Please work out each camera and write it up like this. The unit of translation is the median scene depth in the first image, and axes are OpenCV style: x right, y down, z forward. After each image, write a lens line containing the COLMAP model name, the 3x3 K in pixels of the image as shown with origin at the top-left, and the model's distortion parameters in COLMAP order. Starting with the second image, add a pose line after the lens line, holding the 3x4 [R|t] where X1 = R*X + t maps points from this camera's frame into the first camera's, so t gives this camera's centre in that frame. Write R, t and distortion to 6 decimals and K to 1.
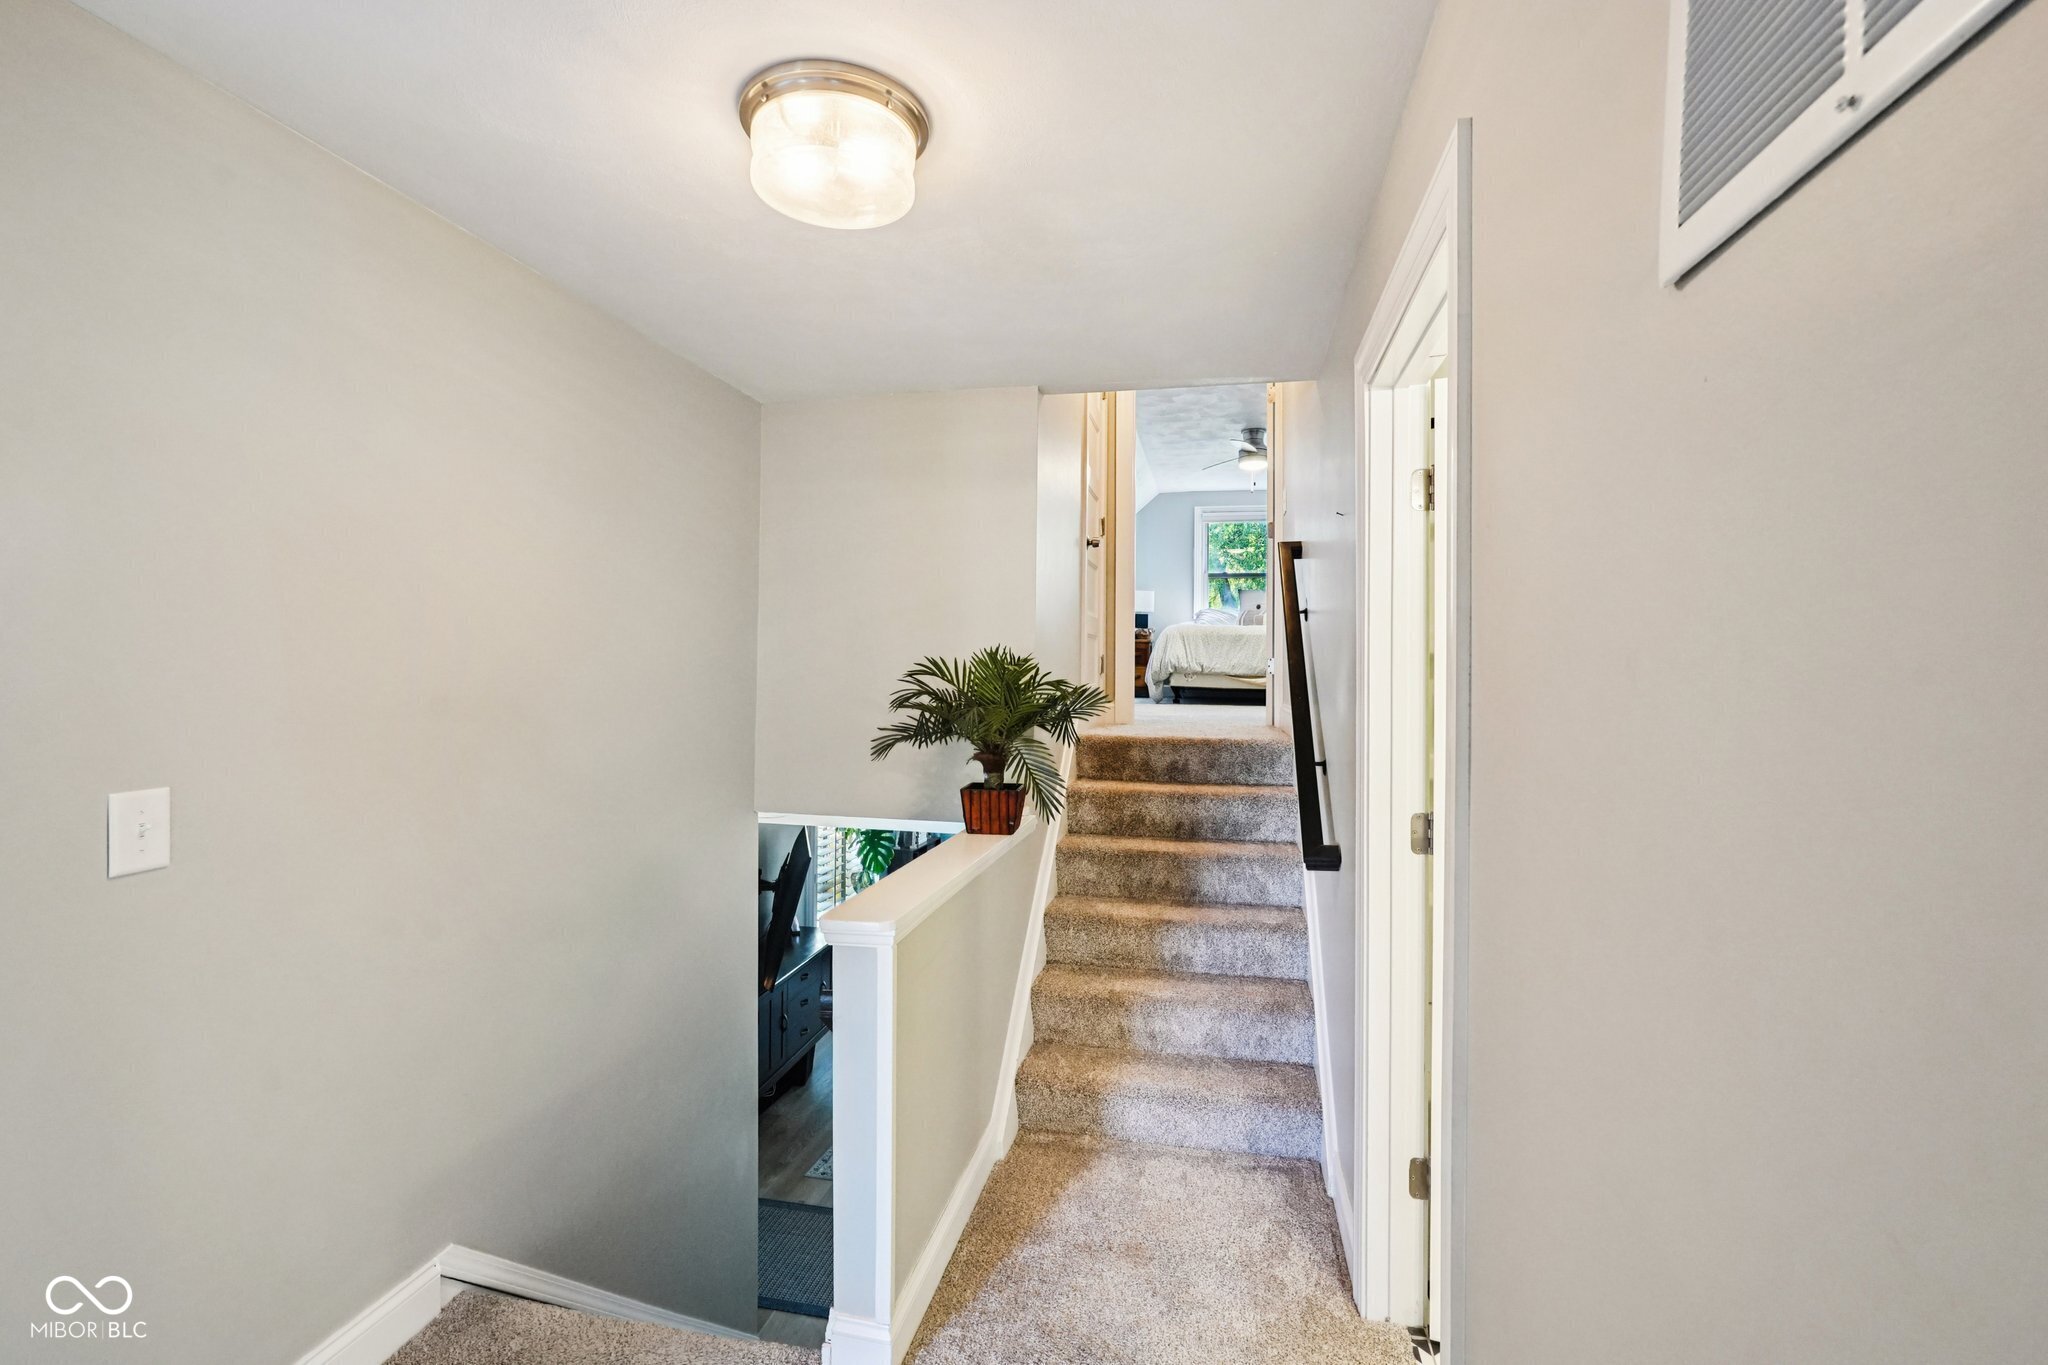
lens RADIAL K [[947.4, 0, 1029.0], [0, 947.4, 693.2], [0, 0, 1]] dist [-0.018416, -0.000004]
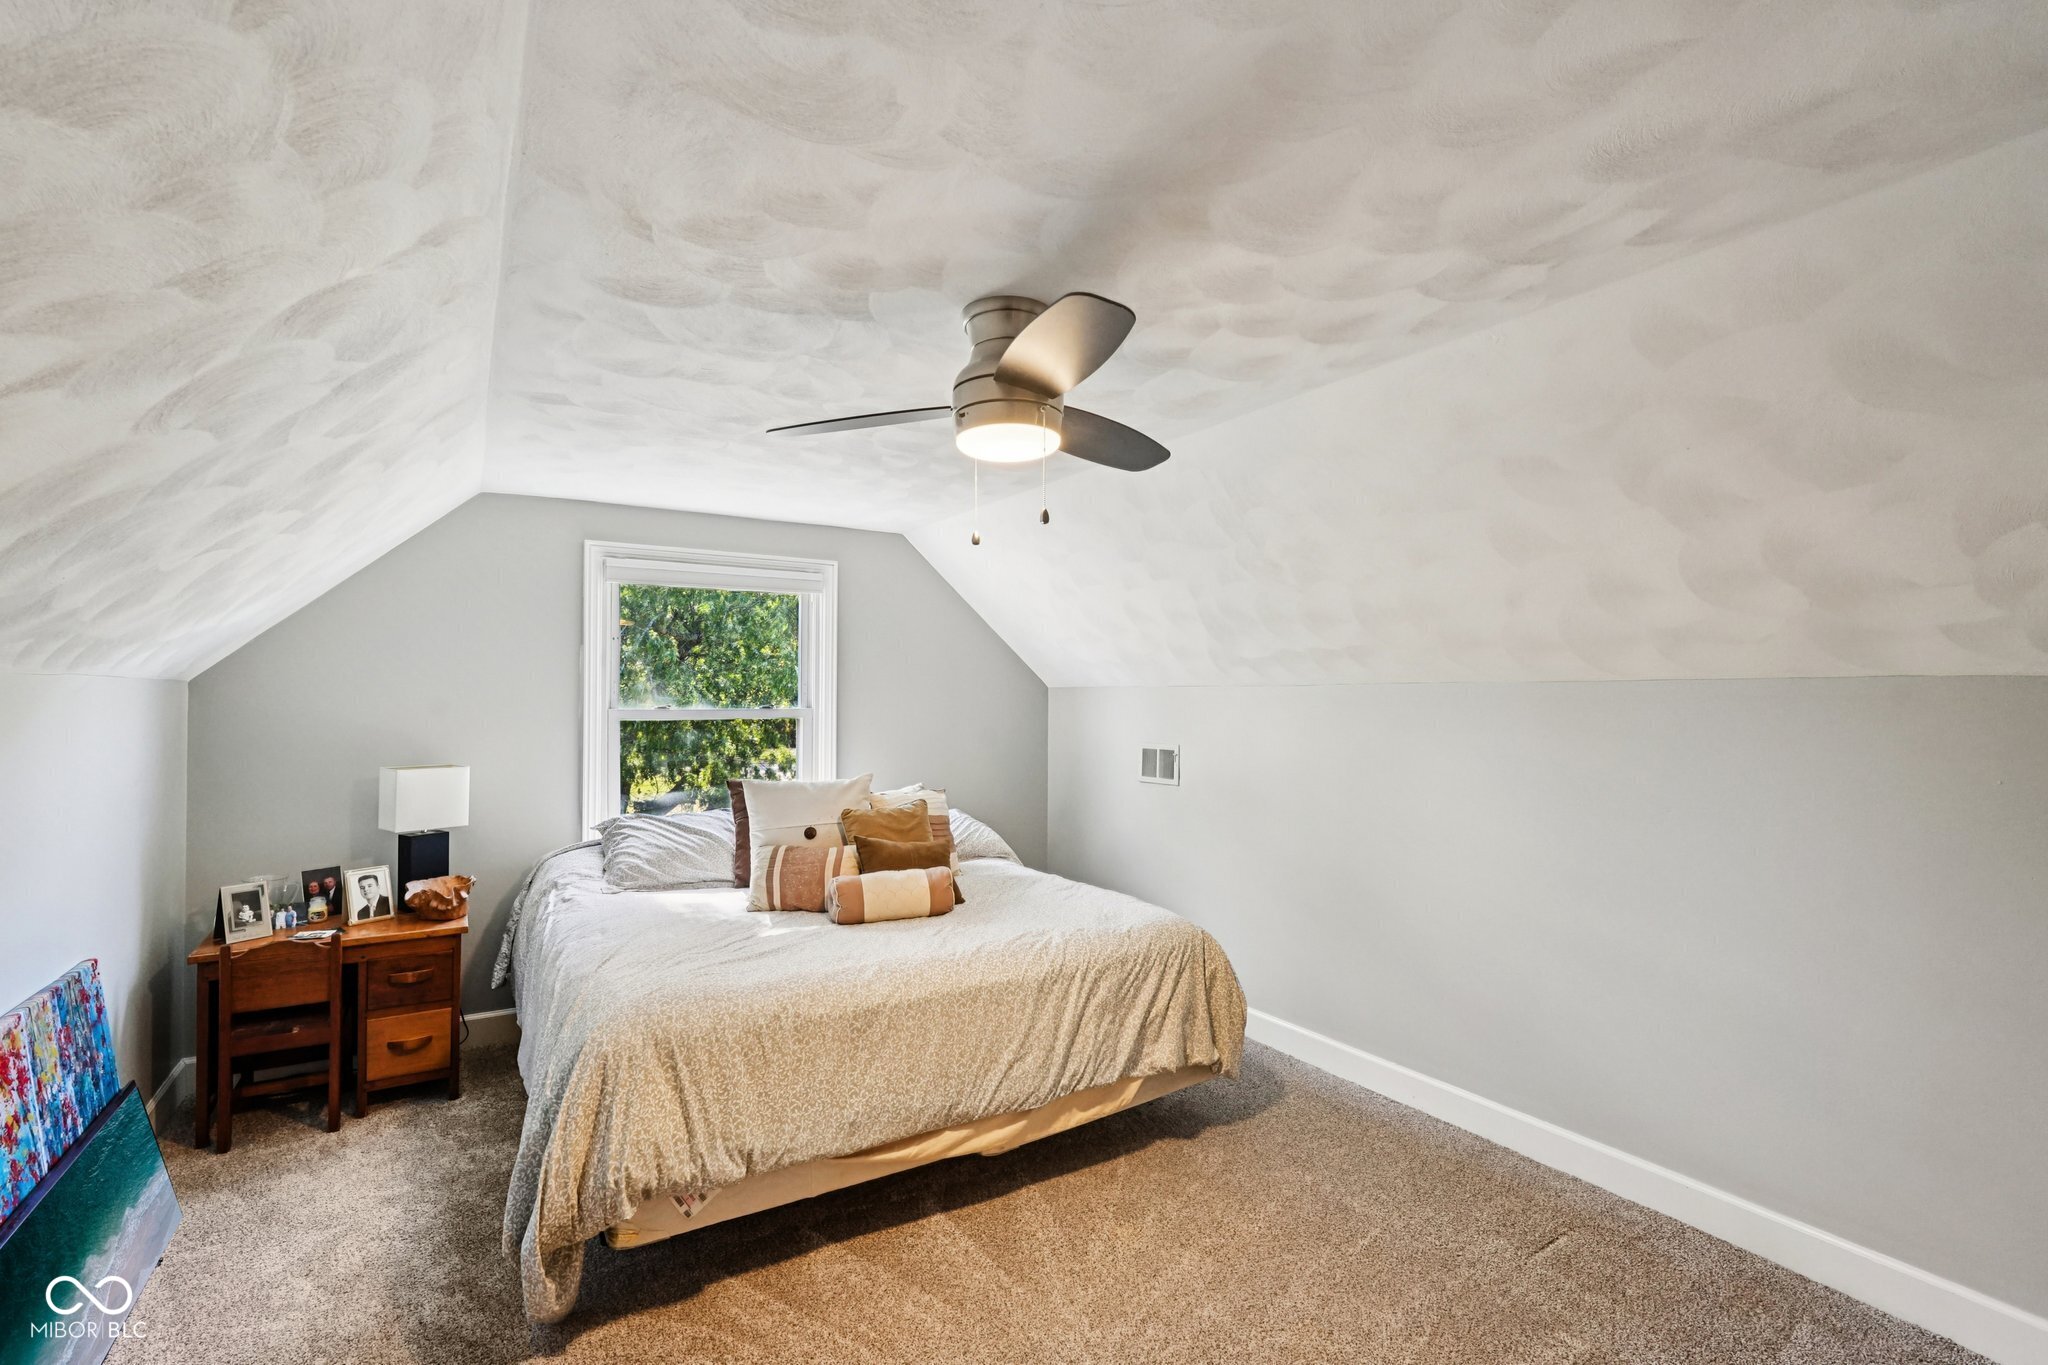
lens RADIAL K [[947.4, 0, 1029.0], [0, 947.4, 693.2], [0, 0, 1]] dist [-0.018416, -0.000004]
pose [[0.735717, 0.002027, 0.677286, 0.059131], [0.013209, 0.999762, -0.017340, -0.154145], [-0.677160, 0.021704, 0.735516, 0.739114]]
